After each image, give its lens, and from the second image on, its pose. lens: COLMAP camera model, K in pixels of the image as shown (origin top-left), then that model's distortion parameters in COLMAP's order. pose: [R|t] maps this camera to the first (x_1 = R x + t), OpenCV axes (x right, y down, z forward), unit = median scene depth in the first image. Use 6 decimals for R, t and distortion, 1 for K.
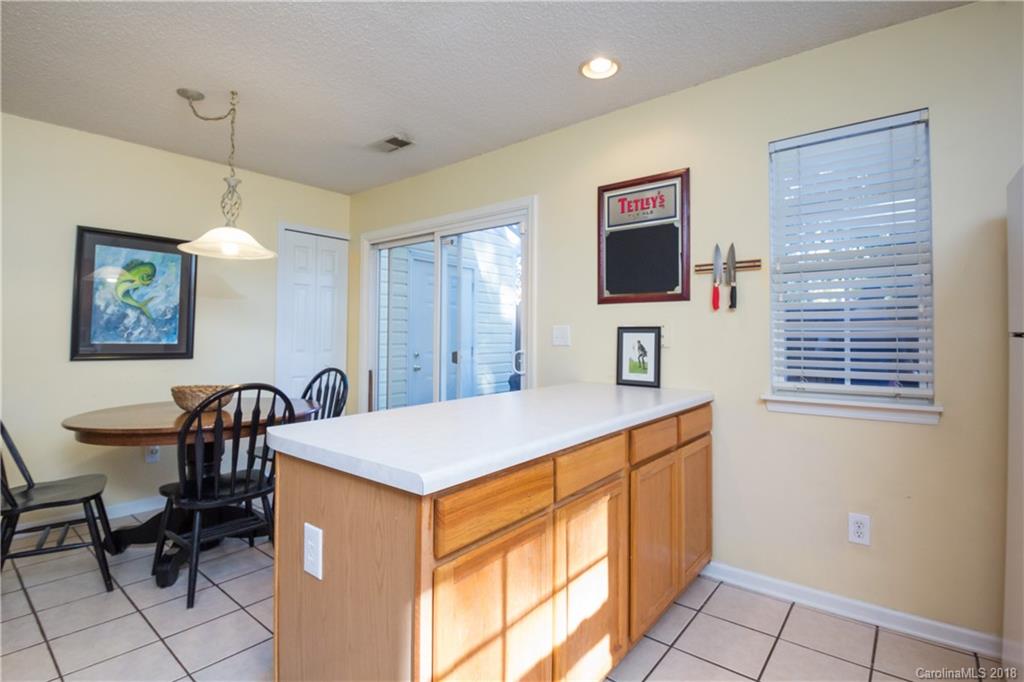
lens RADIAL K [[487.3, 0, 513.9], [0, 487.3, 322.9], [0, 0, 1]] dist [0.003841, -0.014671]
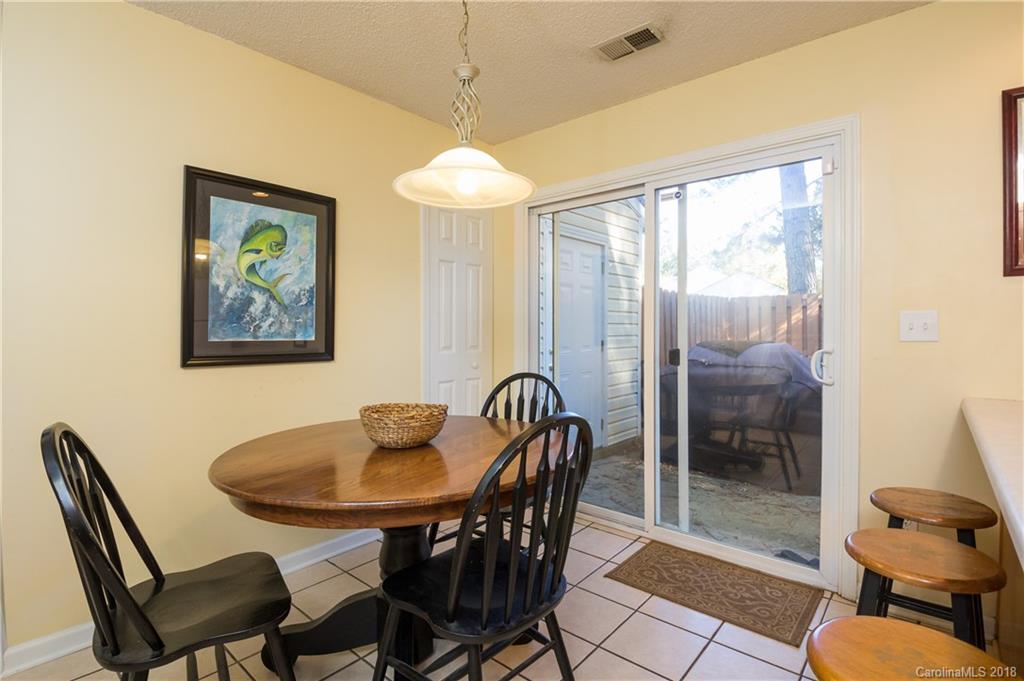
lens RADIAL K [[485.1, 0, 512.2], [0, 485.1, 335.9], [0, 0, 1]] dist [0.000891, -0.013768]
pose [[0.999278, -0.005146, -0.037654, -0.419965], [0.006825, 0.998981, 0.044604, 0.007370], [0.037386, -0.044829, 0.998295, 0.333539]]
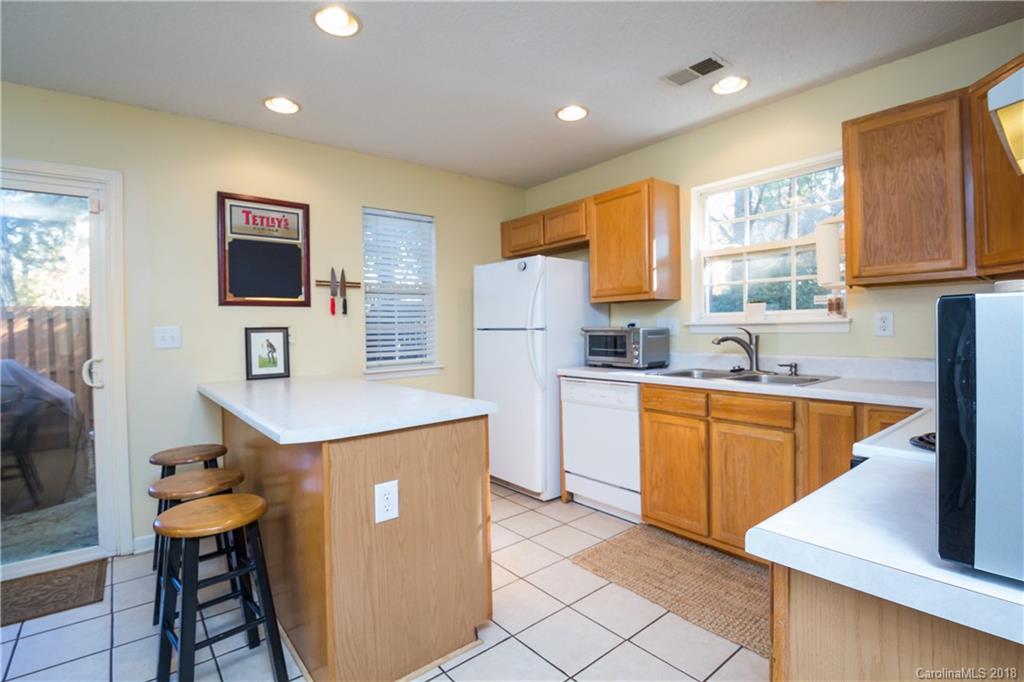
lens RADIAL K [[487.3, 0, 513.9], [0, 487.3, 322.9], [0, 0, 1]] dist [0.003841, -0.014671]
pose [[0.199169, 0.003125, 0.979960, -0.670984], [-0.004124, 0.999989, -0.002351, -0.002055], [-0.979956, -0.003573, 0.199180, 0.173570]]
